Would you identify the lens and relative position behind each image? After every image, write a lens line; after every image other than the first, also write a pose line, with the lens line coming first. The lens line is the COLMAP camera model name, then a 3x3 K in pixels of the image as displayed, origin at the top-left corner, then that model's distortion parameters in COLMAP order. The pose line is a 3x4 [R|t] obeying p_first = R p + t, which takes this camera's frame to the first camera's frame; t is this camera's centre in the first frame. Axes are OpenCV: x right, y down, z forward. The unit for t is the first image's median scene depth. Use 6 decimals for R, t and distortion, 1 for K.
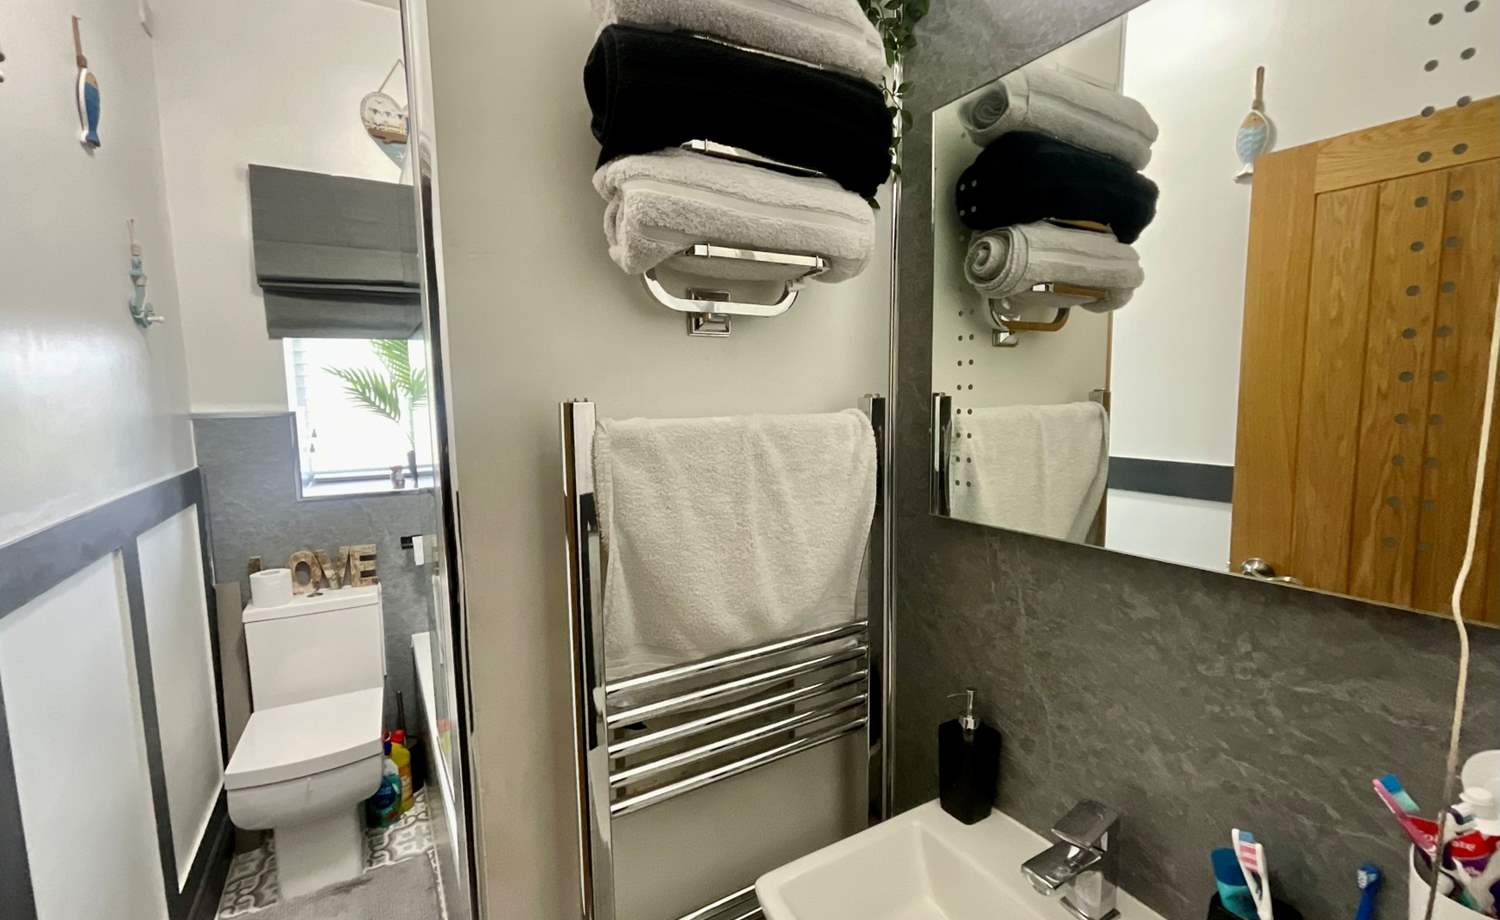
lens RADIAL K [[623.5, 0, 762.1], [0, 623.5, 461.0], [0, 0, 1]] dist [-0.000085, -0.000095]
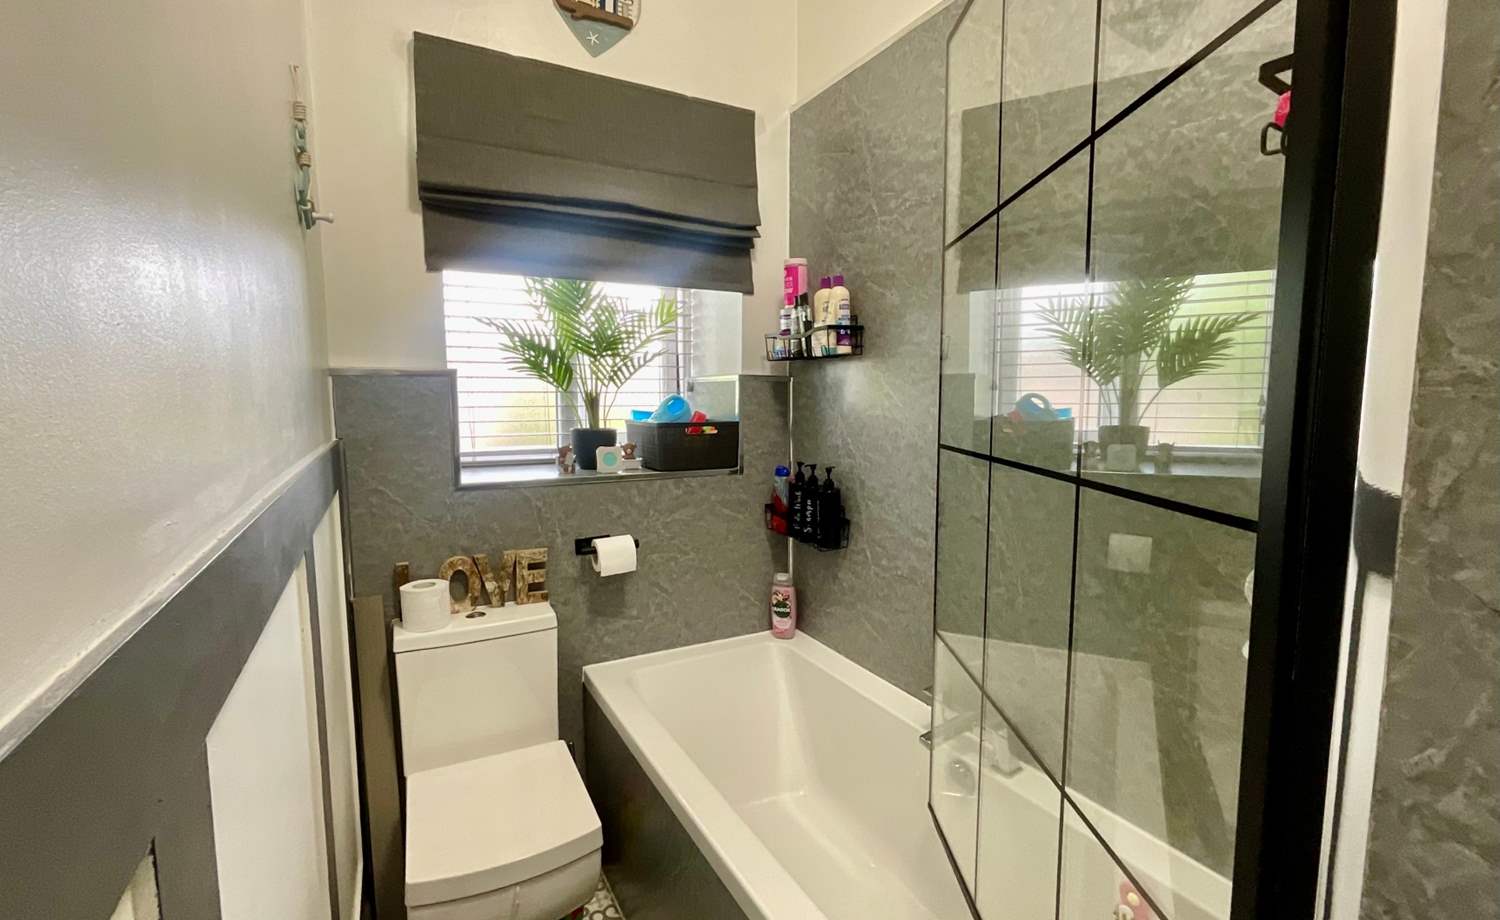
lens RADIAL K [[637.1, 0, 750.0], [0, 637.1, 458.7], [0, 0, 1]] dist [-0.001837, -0.000131]
pose [[0.999567, 0.013731, -0.026041, -0.370870], [-0.013975, 0.999860, -0.009224, 0.029774], [0.025911, 0.009584, 0.999618, 0.242626]]
